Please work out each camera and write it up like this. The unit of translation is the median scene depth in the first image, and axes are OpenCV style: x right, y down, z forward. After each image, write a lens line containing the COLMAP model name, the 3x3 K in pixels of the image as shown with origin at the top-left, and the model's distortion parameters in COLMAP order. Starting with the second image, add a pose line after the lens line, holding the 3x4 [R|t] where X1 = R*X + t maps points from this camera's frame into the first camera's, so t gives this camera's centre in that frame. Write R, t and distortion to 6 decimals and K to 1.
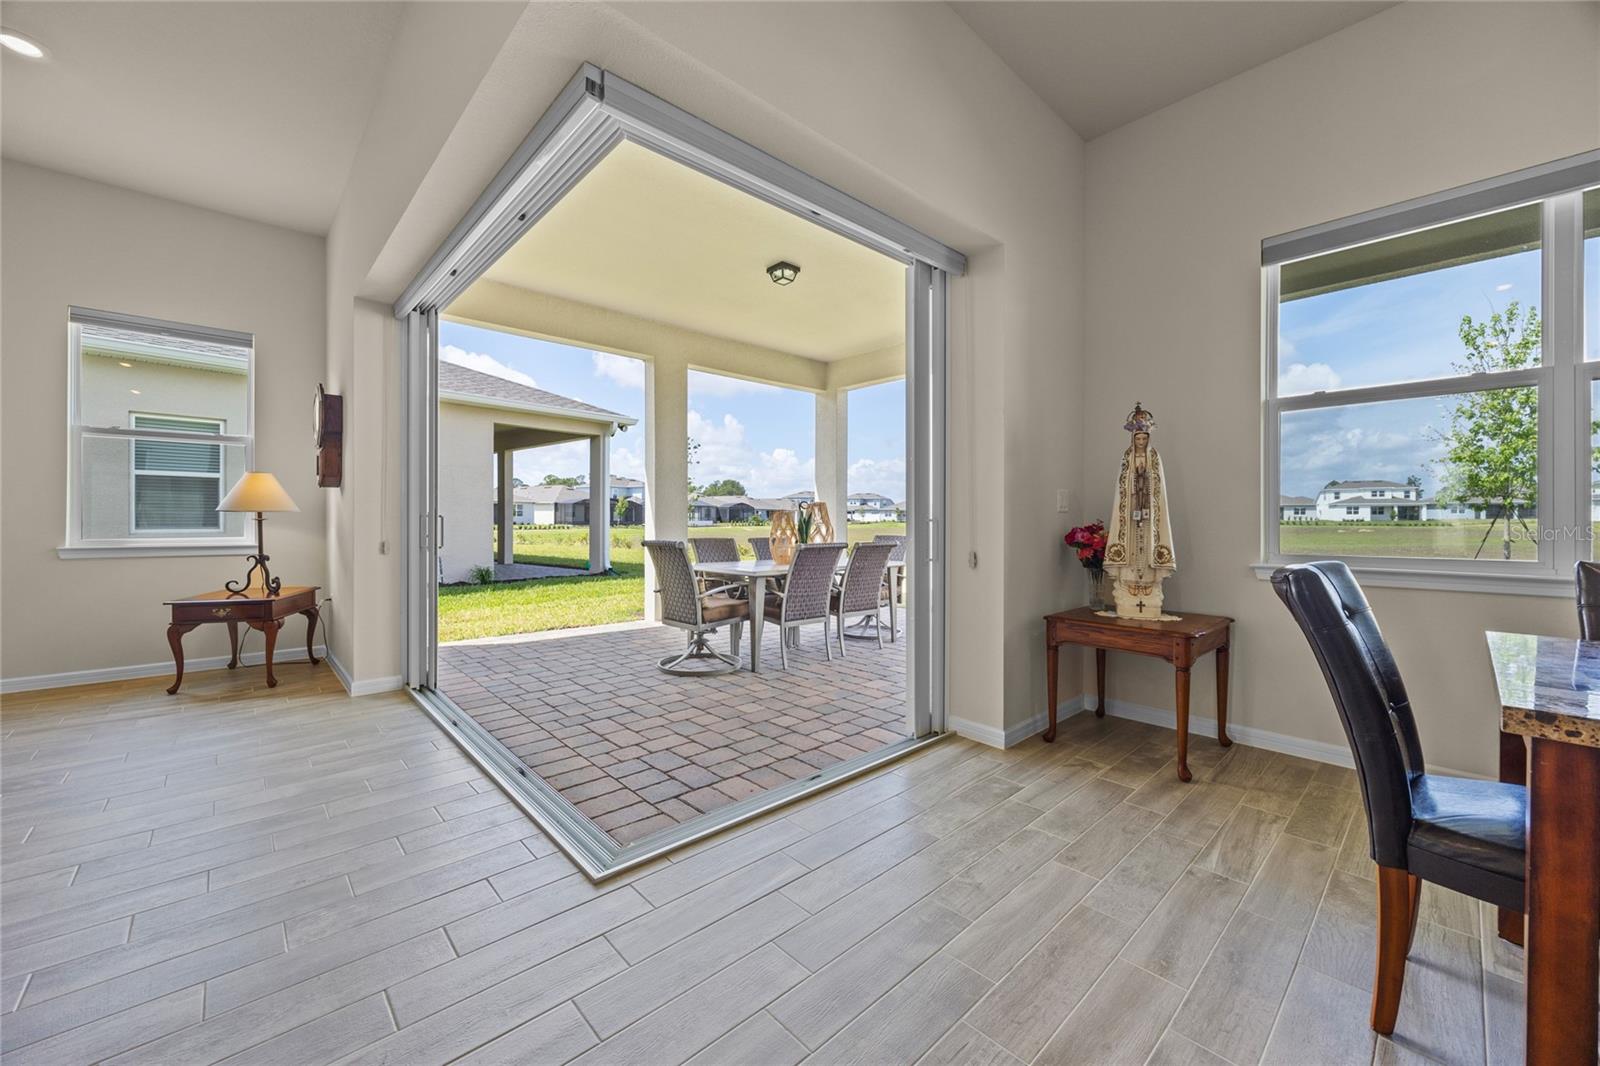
lens RADIAL K [[612.9, 0, 791.0], [0, 612.9, 521.1], [0, 0, 1]] dist [-0.000610, 0.000309]
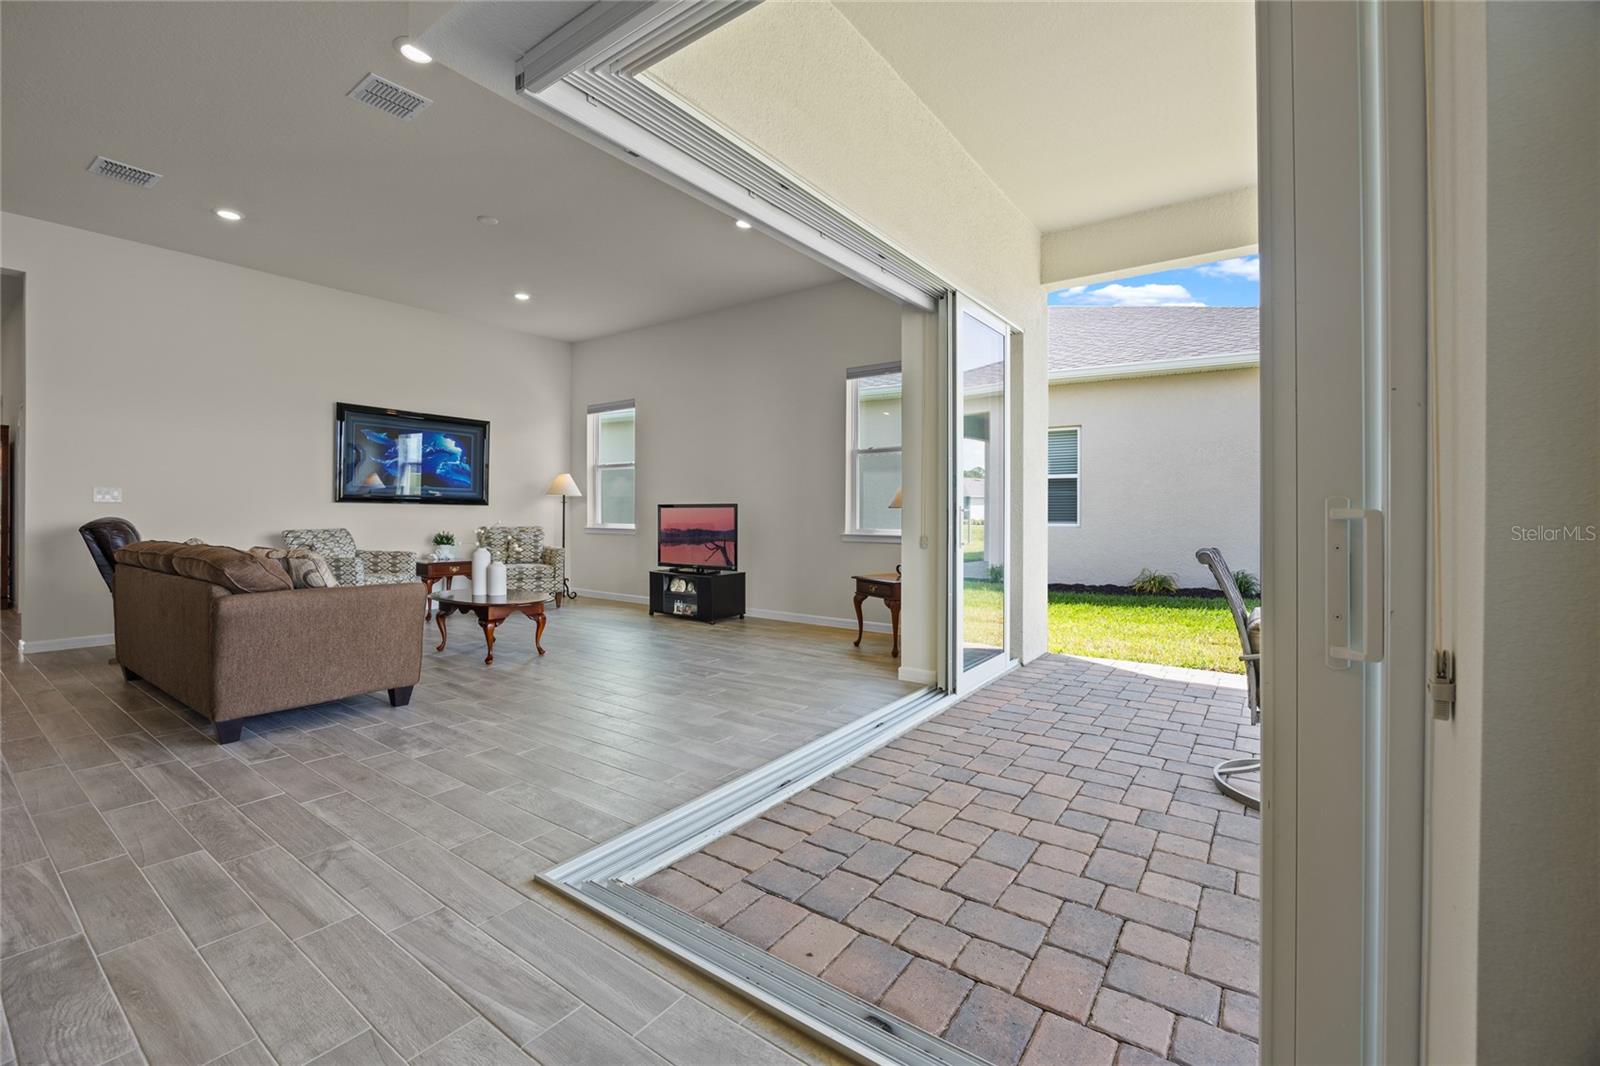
lens RADIAL K [[677.6, 0, 800.7], [0, 677.6, 517.3], [0, 0, 1]] dist [-0.004057, -0.000791]
pose [[0.208264, 0.004221, -0.978063, 0.391423], [-0.004283, 0.999985, 0.003404, -0.000236], [0.978063, 0.003481, 0.208279, 0.559443]]
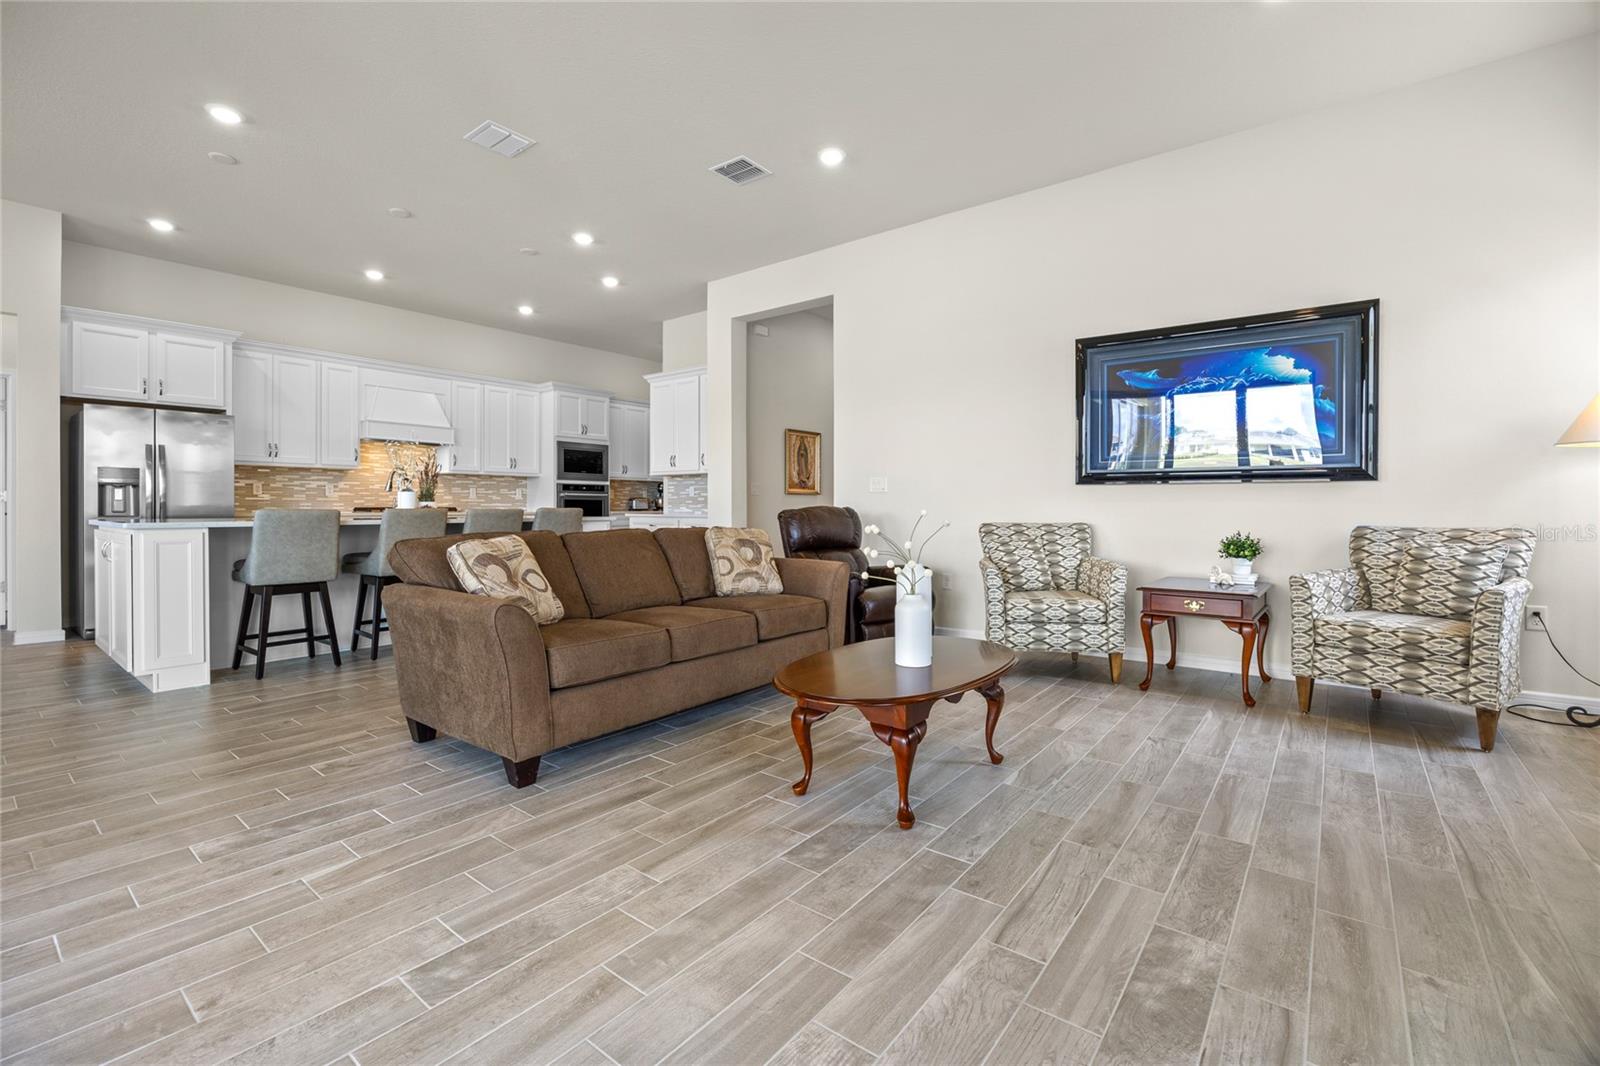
lens RADIAL K [[704.3, 0, 787.3], [0, 704.3, 506.9], [0, 0, 1]] dist [-0.015291, -0.000964]
pose [[-0.985798, -0.004246, -0.167881, -0.793324], [-0.004709, 0.999986, 0.002363, 0.011994], [0.167869, 0.003120, -0.985804, 0.886467]]
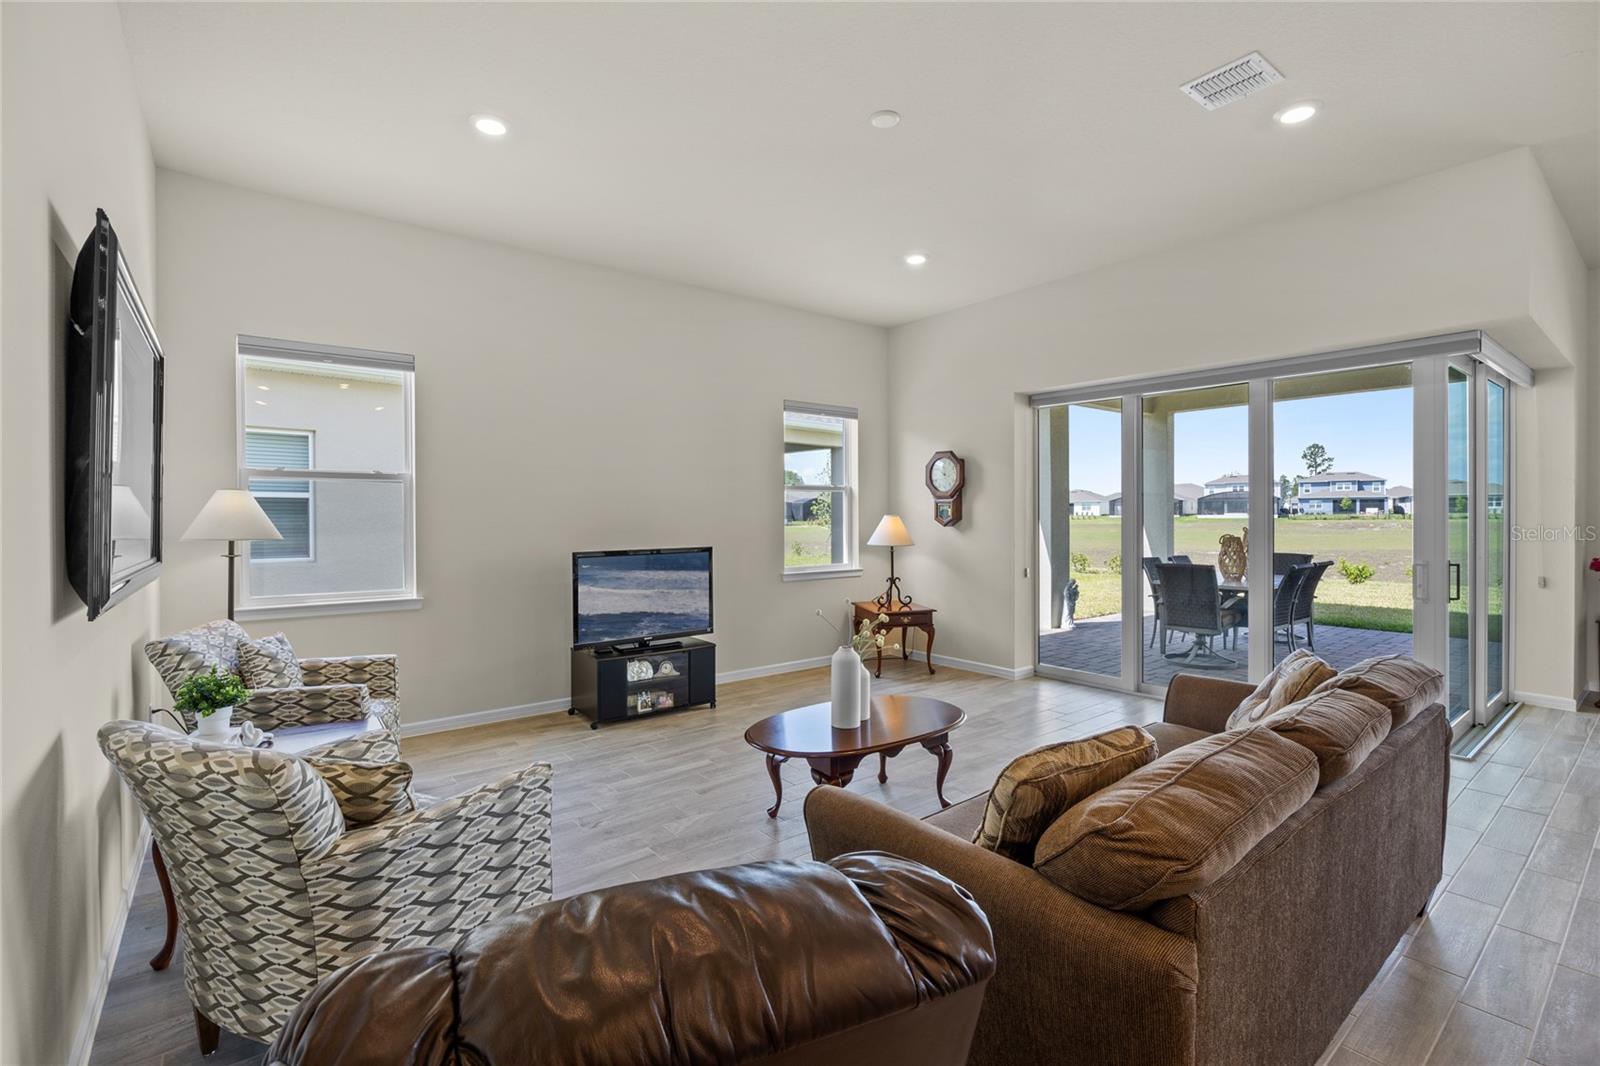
lens RADIAL K [[704.3, 0, 786.2], [0, 704.3, 530.5], [0, 0, 1]] dist [-0.015291, -0.000964]
pose [[0.995785, -0.008211, -0.091345, -1.042049], [0.009807, 0.999807, 0.017040, -0.082817], [0.091187, -0.017864, 0.995674, -0.607199]]
